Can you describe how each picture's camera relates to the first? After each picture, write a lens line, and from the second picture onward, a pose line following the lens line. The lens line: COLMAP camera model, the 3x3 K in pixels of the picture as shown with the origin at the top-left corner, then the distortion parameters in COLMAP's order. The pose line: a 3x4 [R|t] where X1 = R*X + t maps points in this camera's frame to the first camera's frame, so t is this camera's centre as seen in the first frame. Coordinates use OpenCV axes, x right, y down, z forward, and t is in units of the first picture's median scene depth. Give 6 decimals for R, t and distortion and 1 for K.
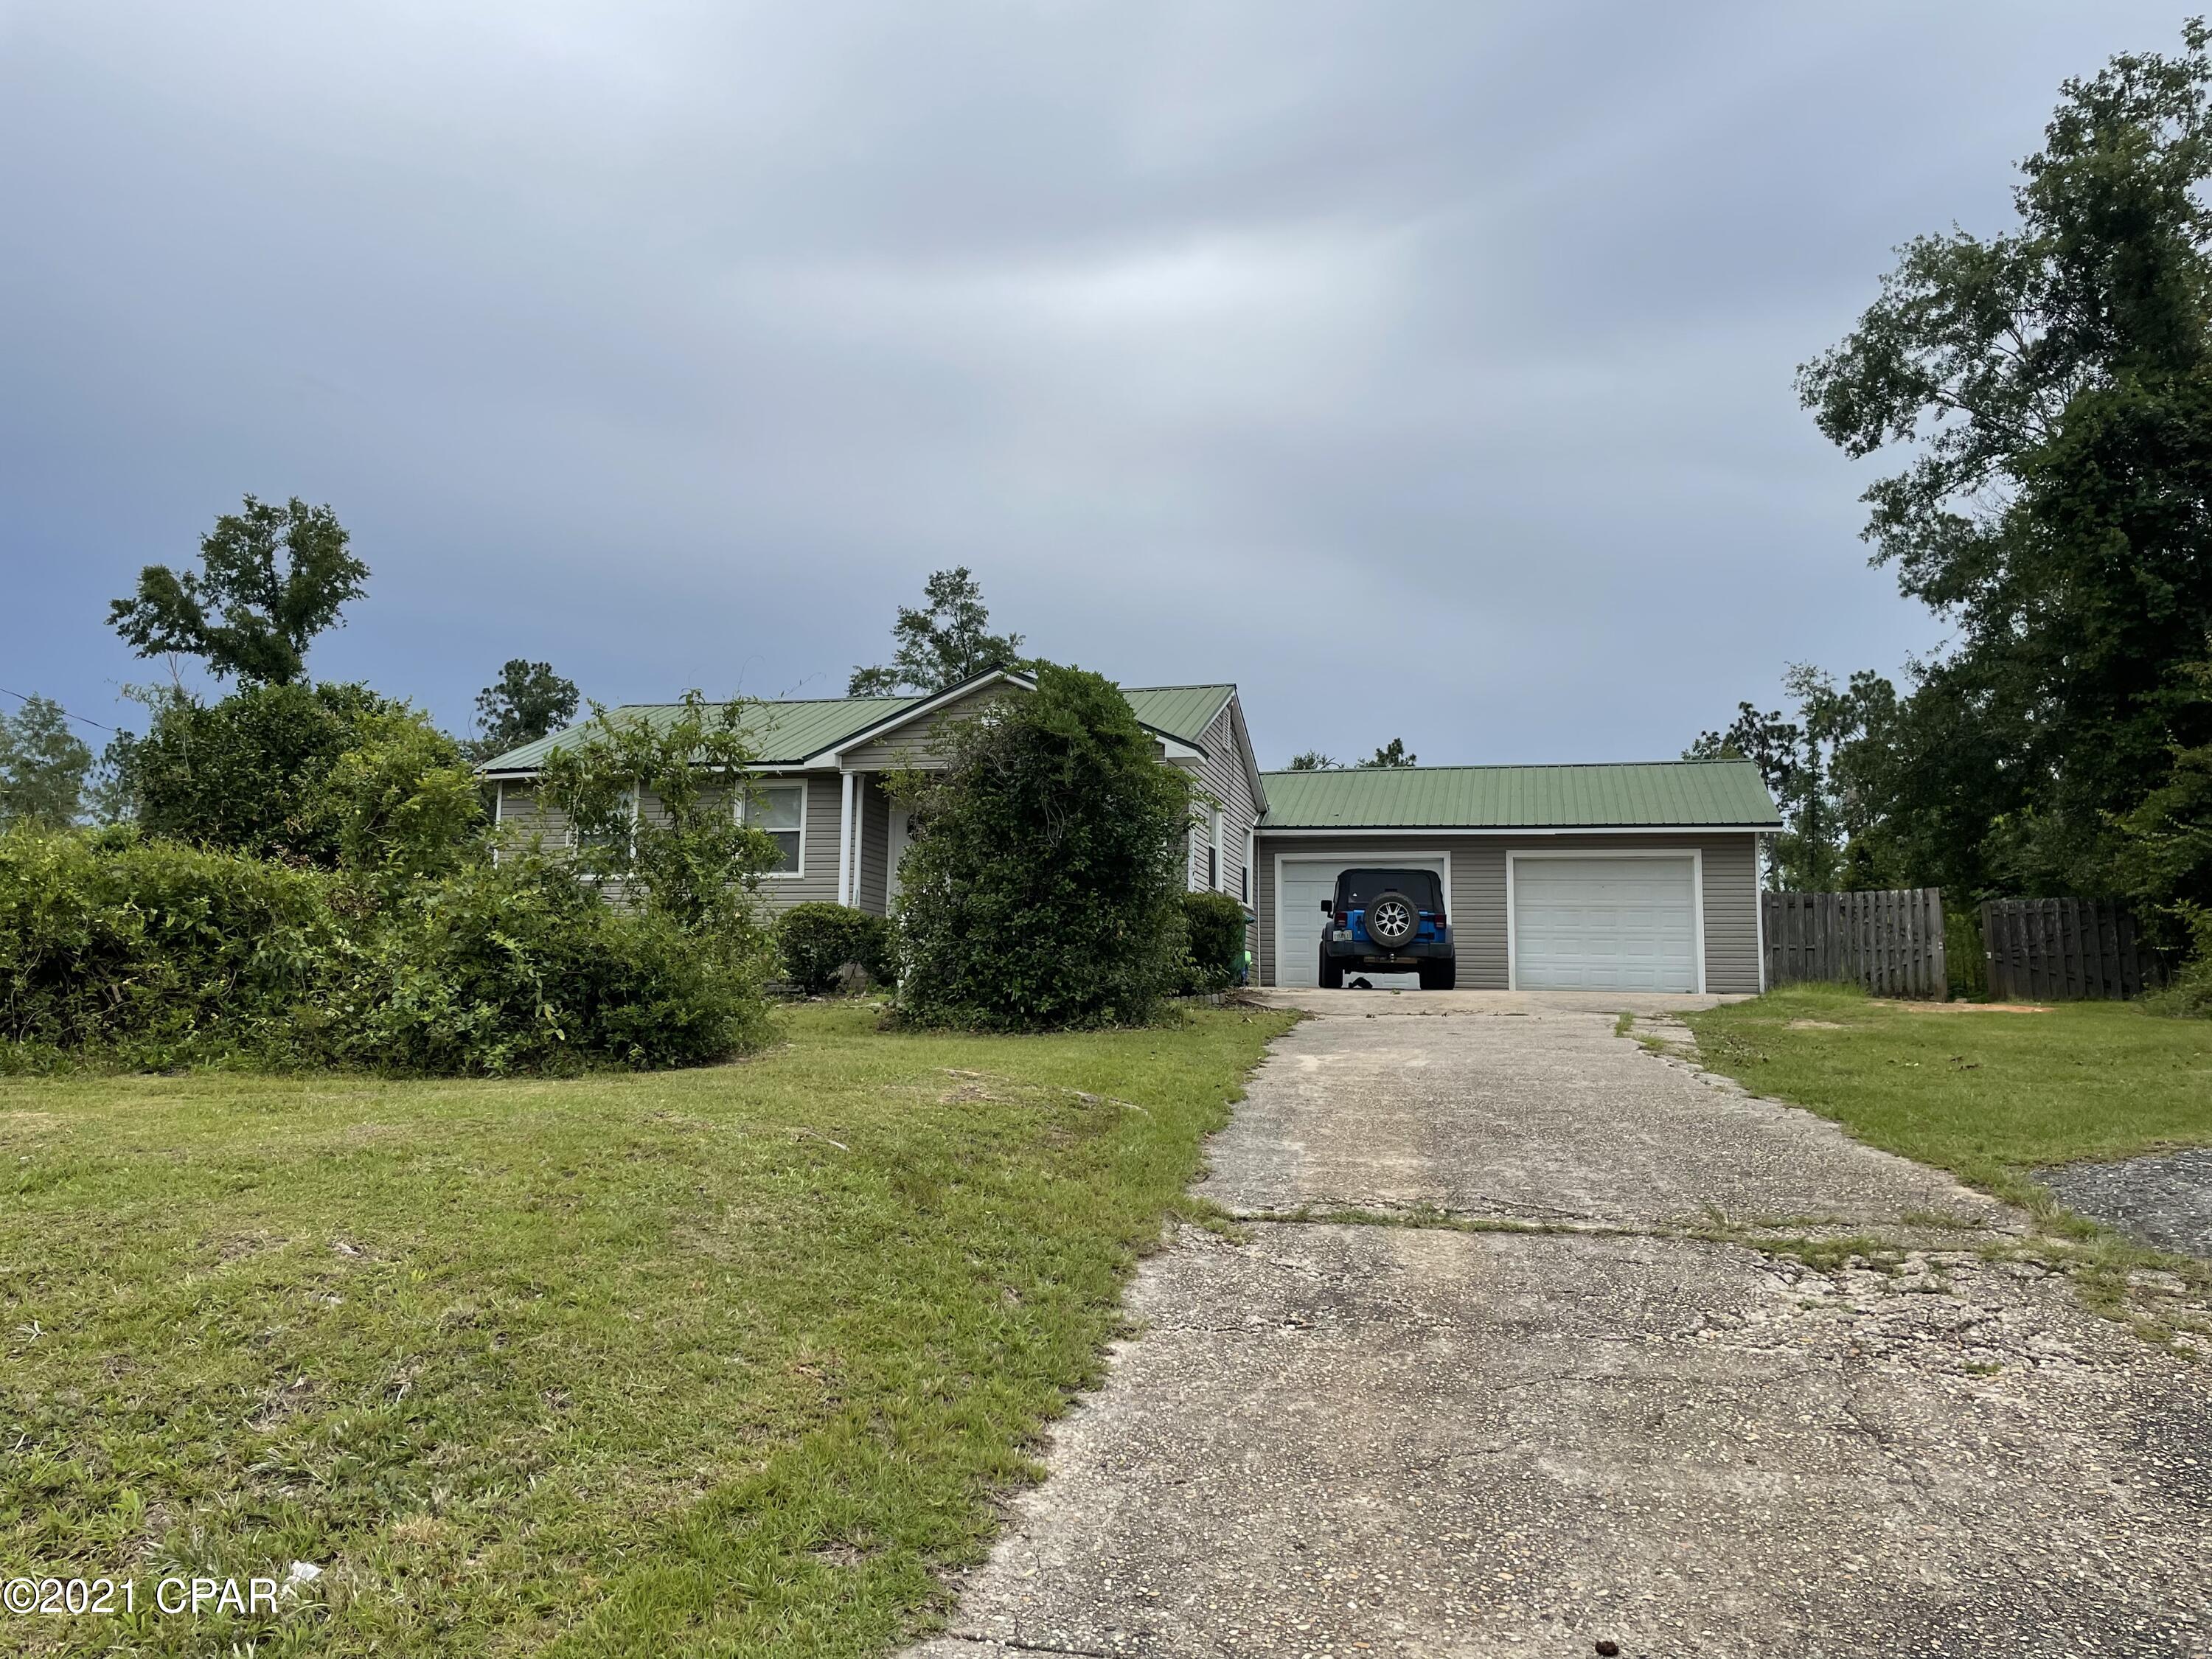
lens RADIAL K [[1675.8, 0, 1103.4], [0, 1675.8, 821.1], [0, 0, 1]] dist [0.084272, -0.117959]
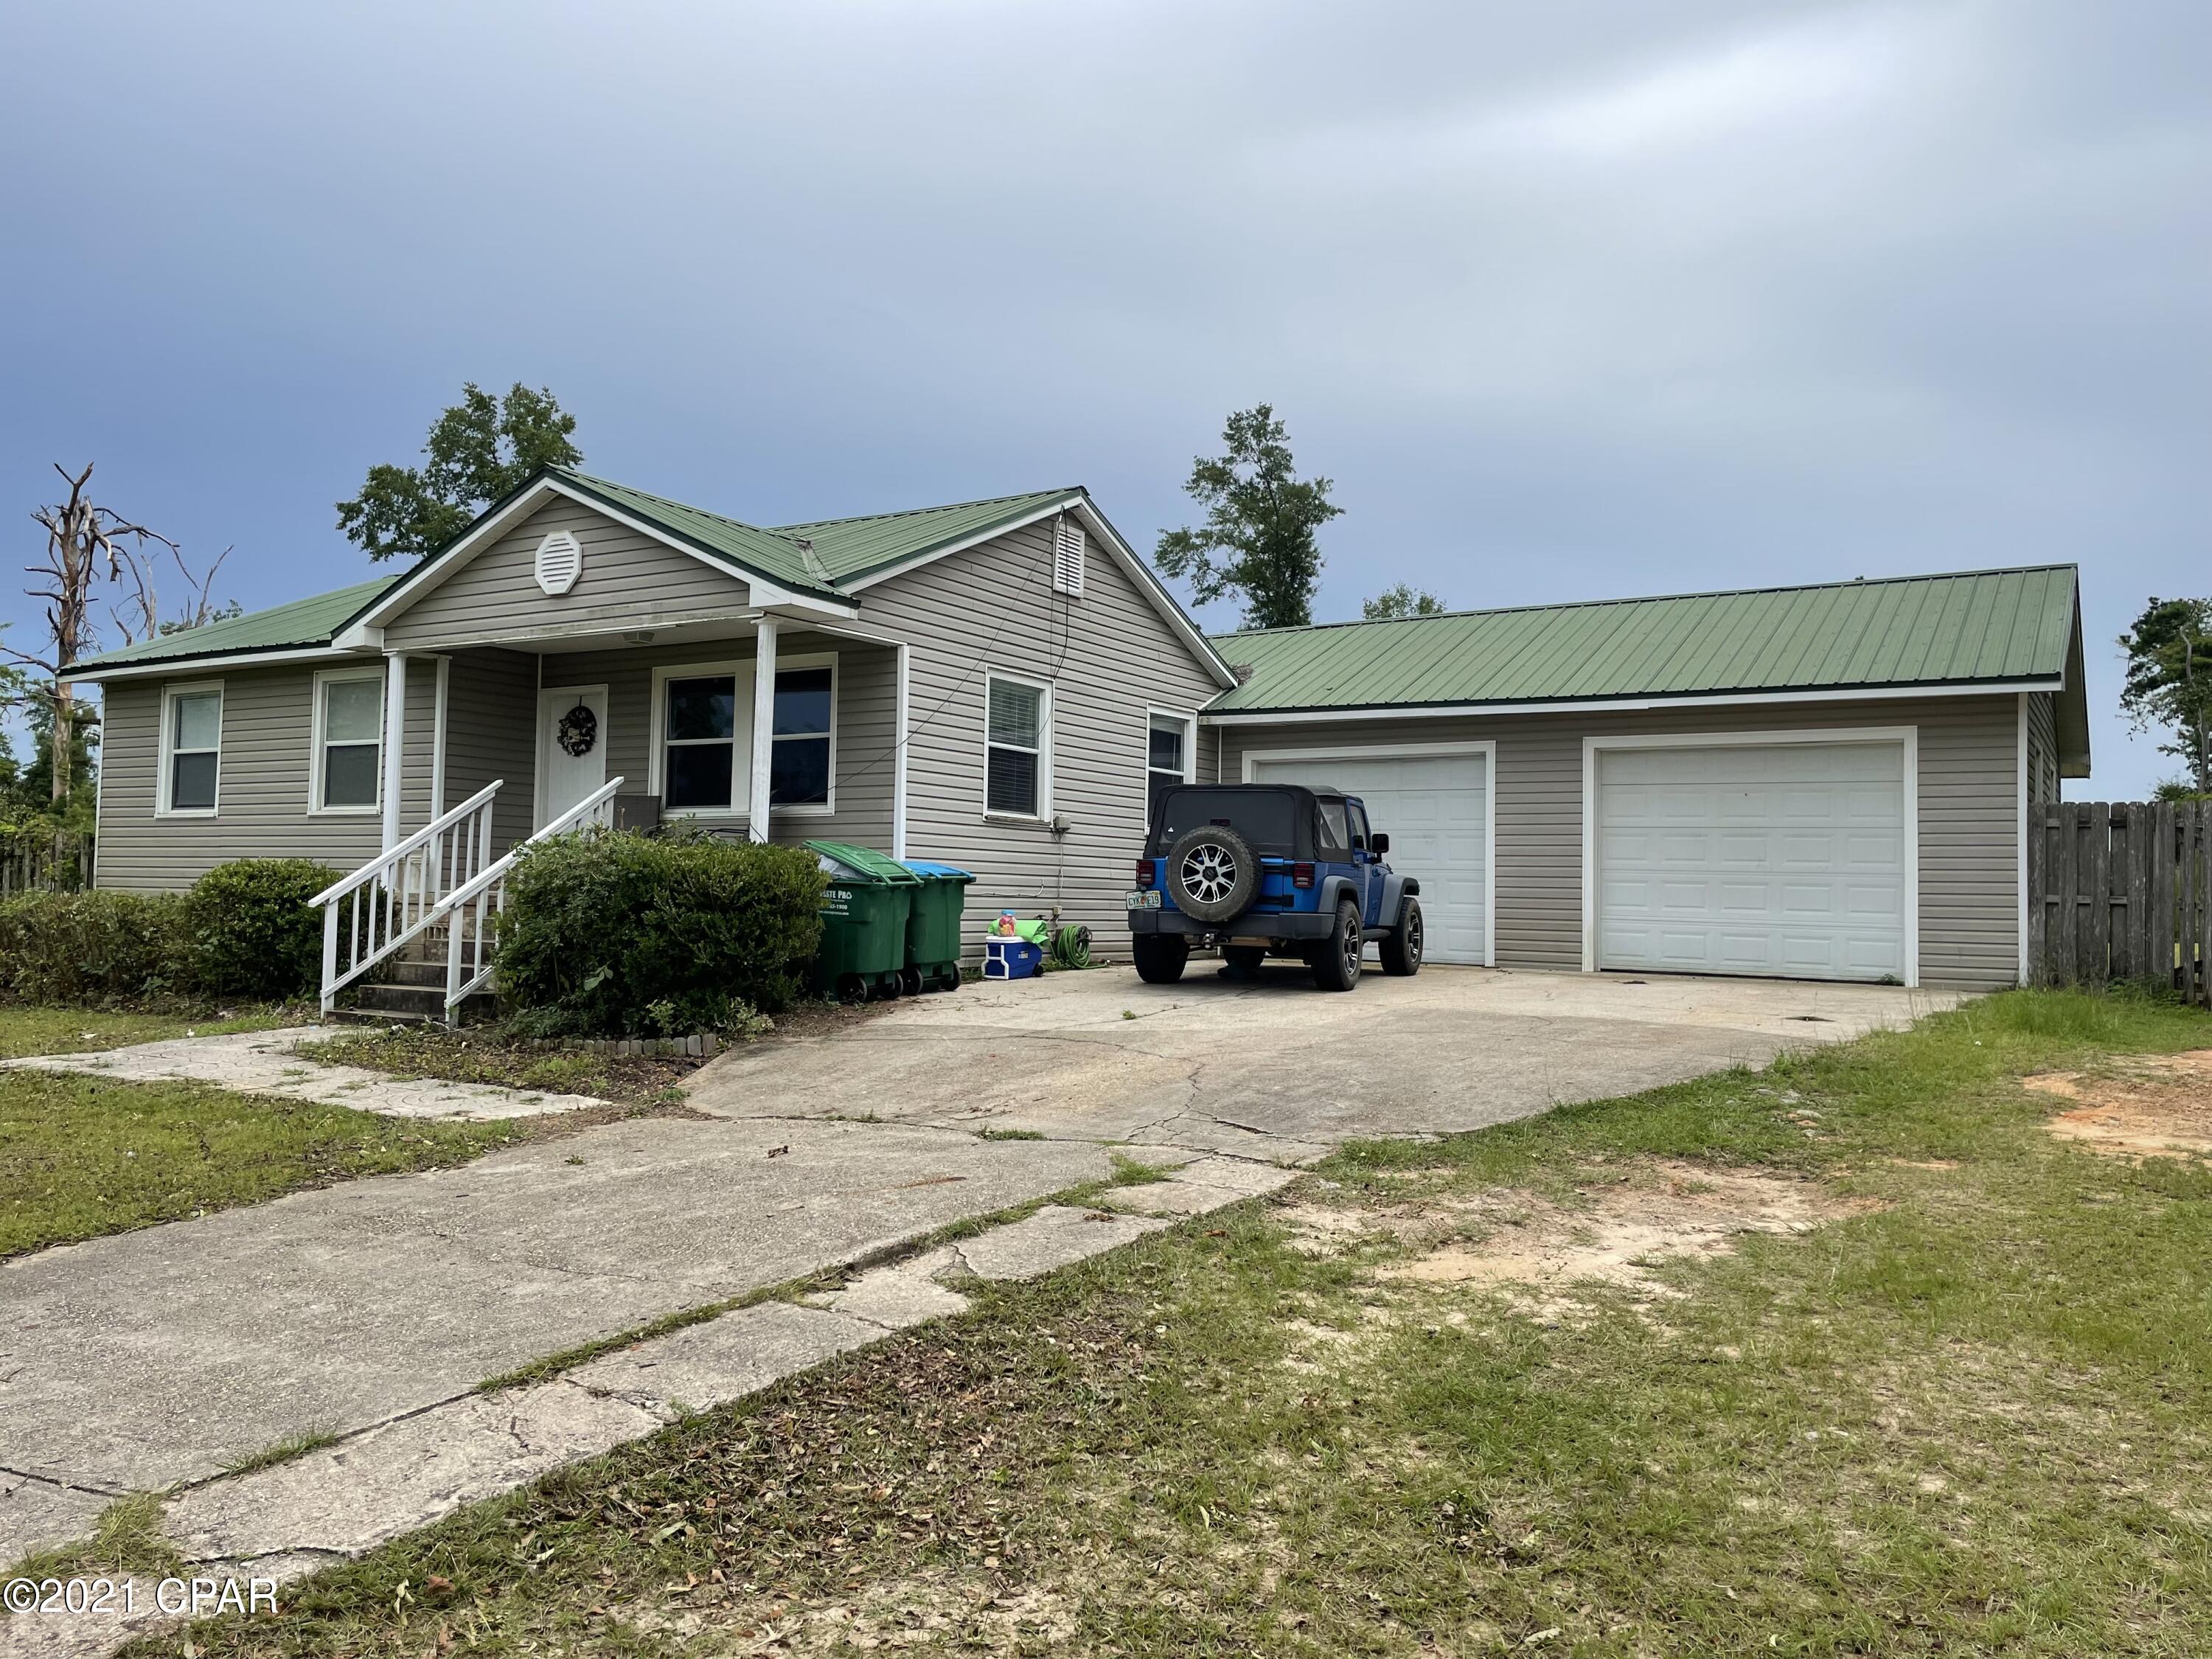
lens RADIAL K [[1675.8, 0, 1125.1], [0, 1675.8, 824.1], [0, 0, 1]] dist [0.084272, -0.117959]
pose [[0.957198, -0.012301, -0.289171, 0.122266], [0.034217, 0.996899, 0.070858, 0.000036], [0.287403, -0.077720, 0.954651, 0.176274]]
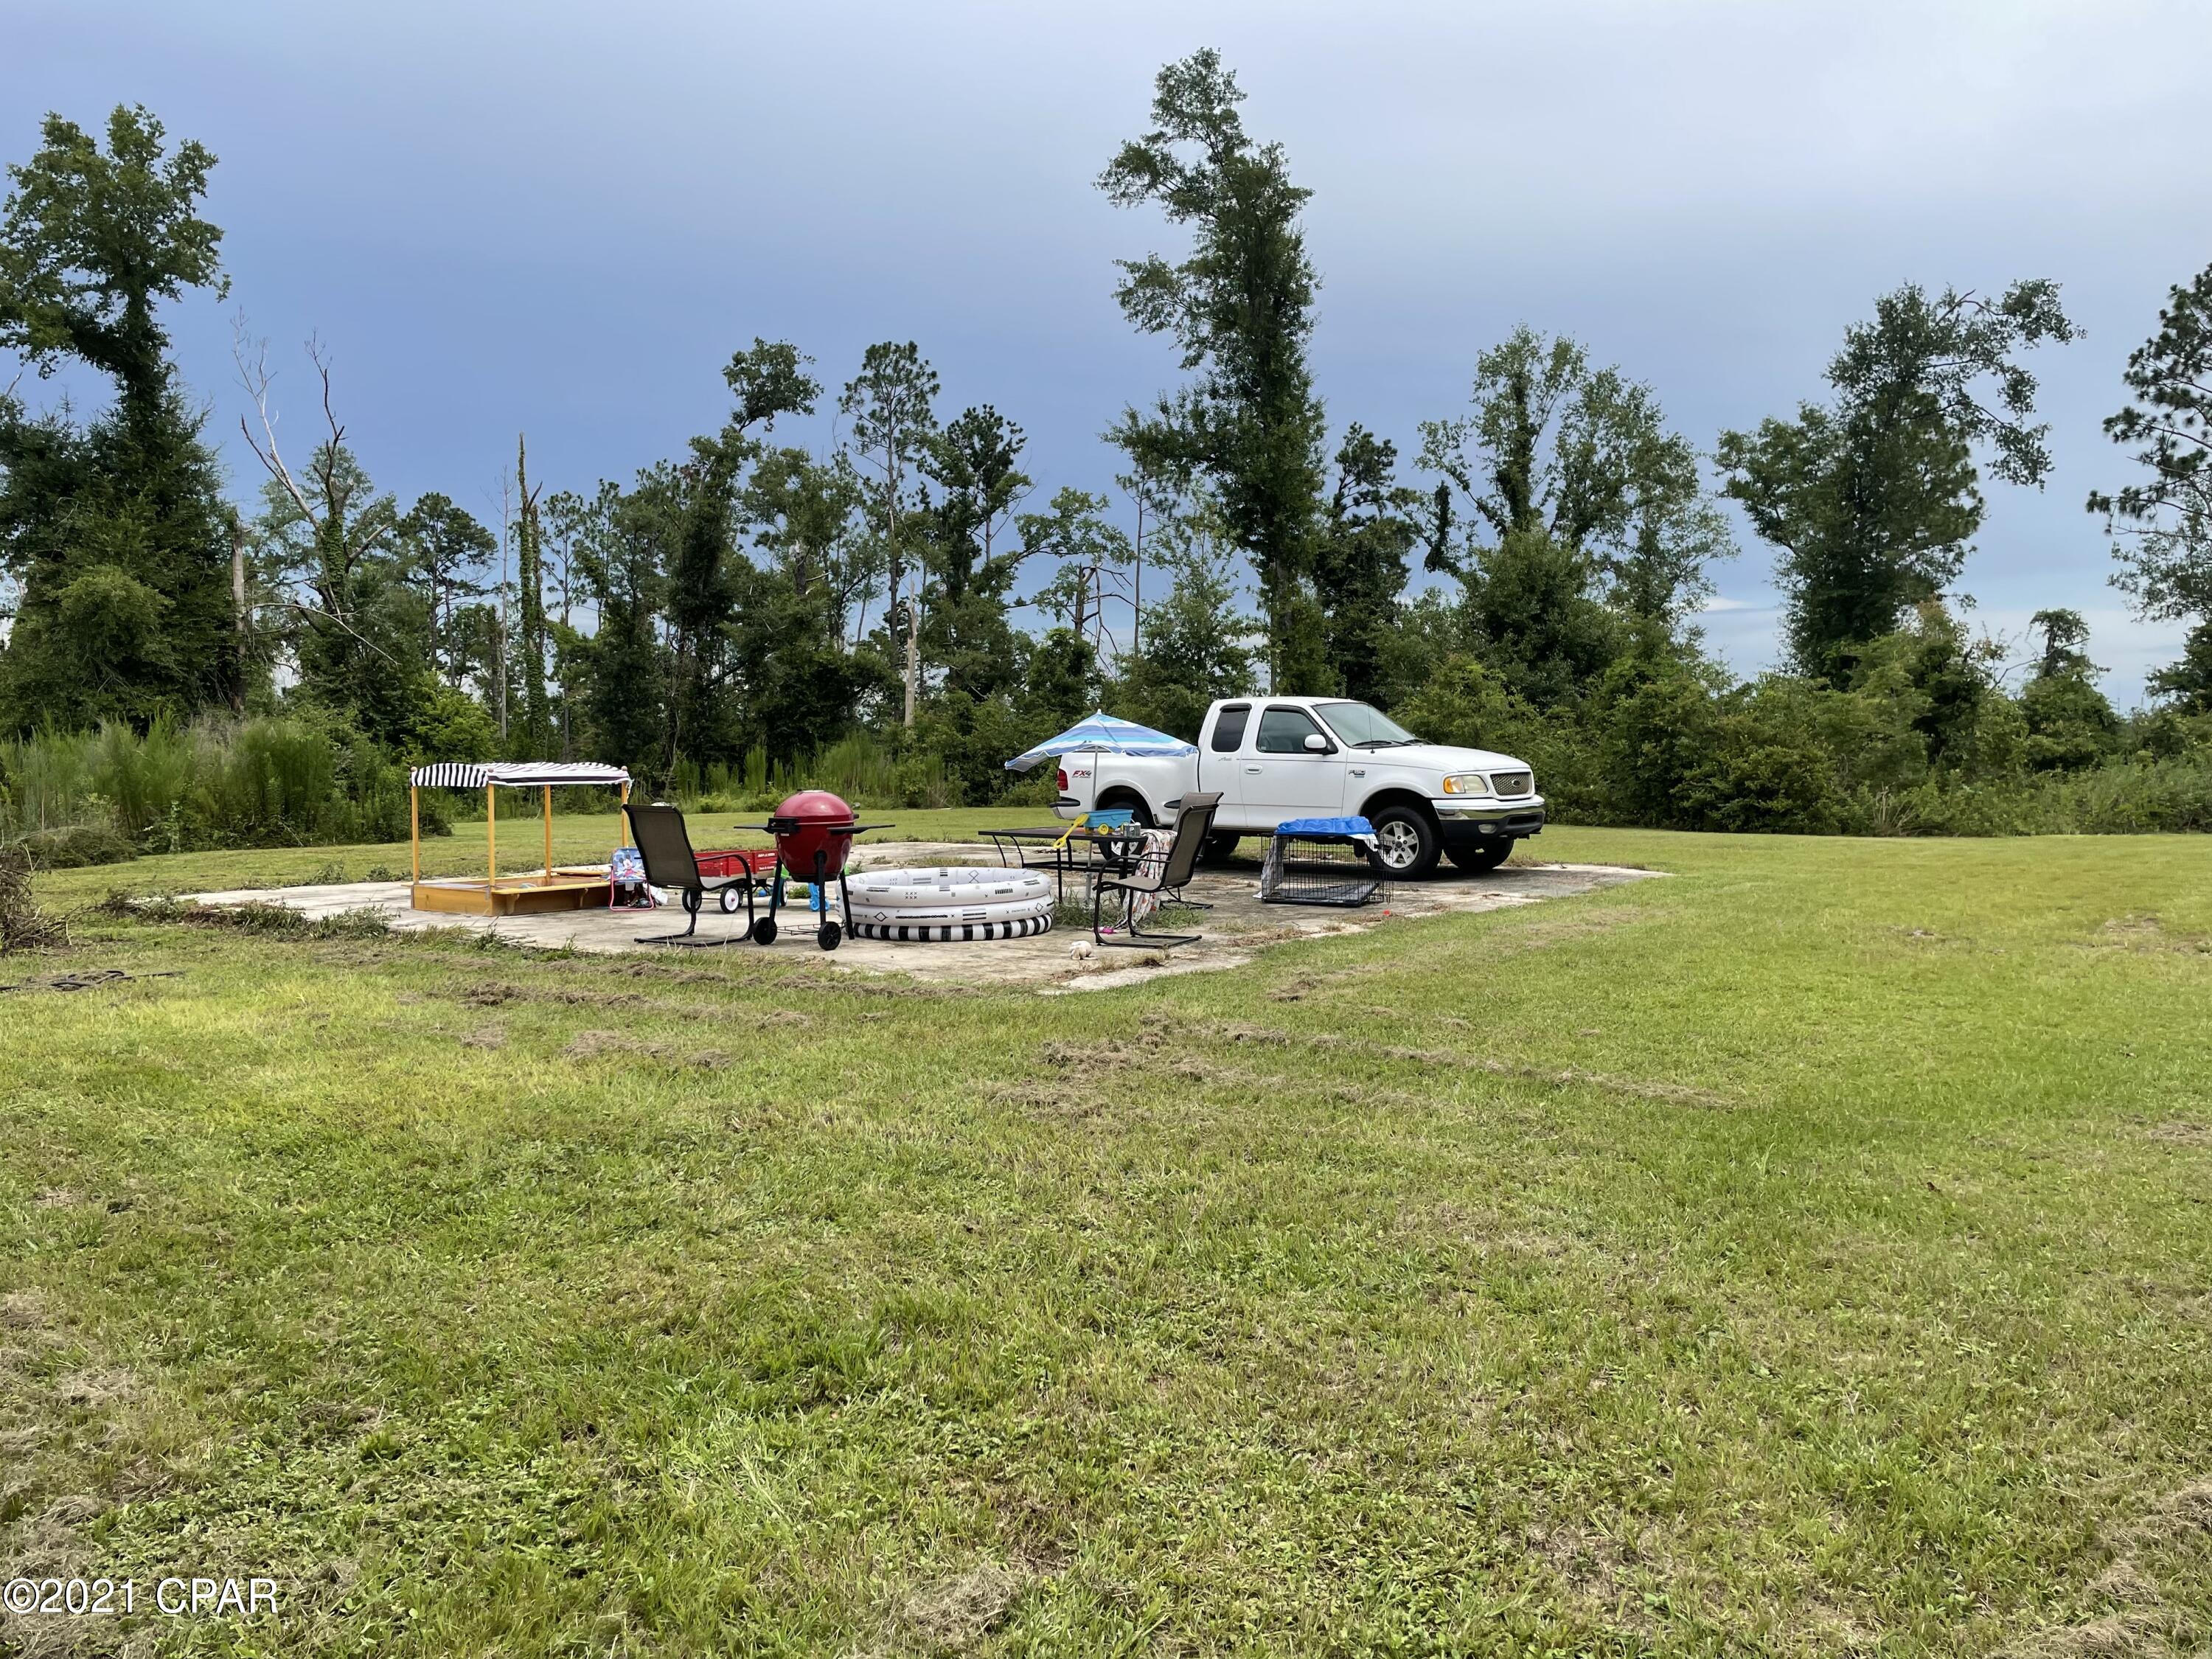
lens RADIAL K [[1675.8, 0, 1096.0], [0, 1675.8, 816.9], [0, 0, 1]] dist [0.084272, -0.117959]
pose [[0.860902, 0.000320, -0.508771, 0.243338], [0.080698, 0.987255, 0.137173, 0.041804], [0.502330, -0.159149, 0.849904, 0.546718]]
